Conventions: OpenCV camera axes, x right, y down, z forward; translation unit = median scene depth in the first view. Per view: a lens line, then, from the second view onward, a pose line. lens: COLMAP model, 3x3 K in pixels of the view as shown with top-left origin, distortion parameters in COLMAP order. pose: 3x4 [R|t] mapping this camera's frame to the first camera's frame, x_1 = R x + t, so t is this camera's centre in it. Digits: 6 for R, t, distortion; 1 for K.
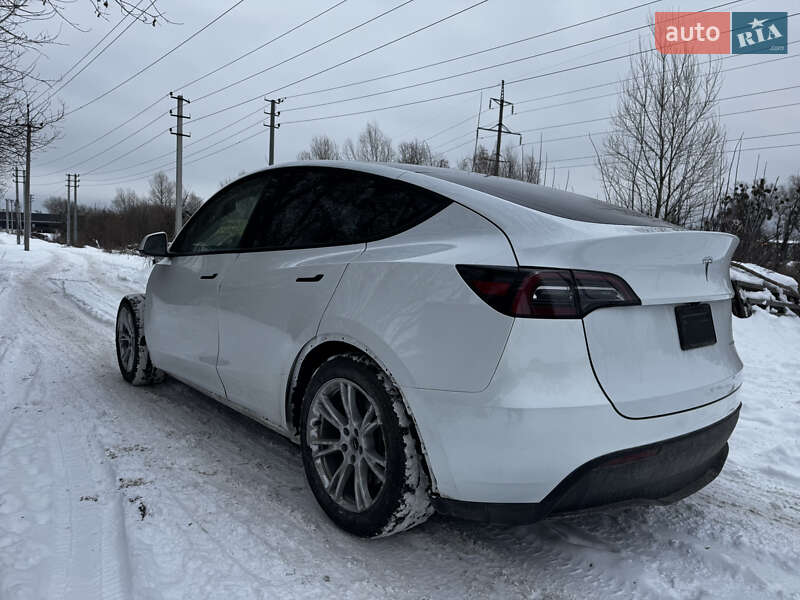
lens RADIAL K [[567.9, 0, 400.0], [0, 567.9, 300.0], [0, 0, 1]] dist [0.078239, -0.086296]
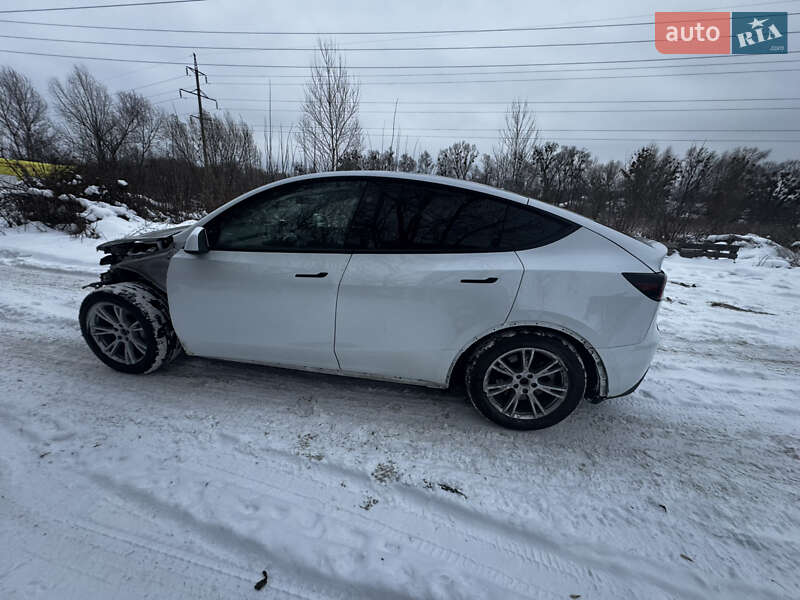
lens RADIAL K [[319.2, 0, 400.0], [0, 319.2, 300.0], [0, 0, 1]] dist [0.000725, 0.000381]
pose [[0.757131, -0.196851, 0.622898, -0.646733], [0.031057, 0.963287, 0.266672, -0.165885], [-0.652524, -0.182561, 0.735448, 0.463203]]
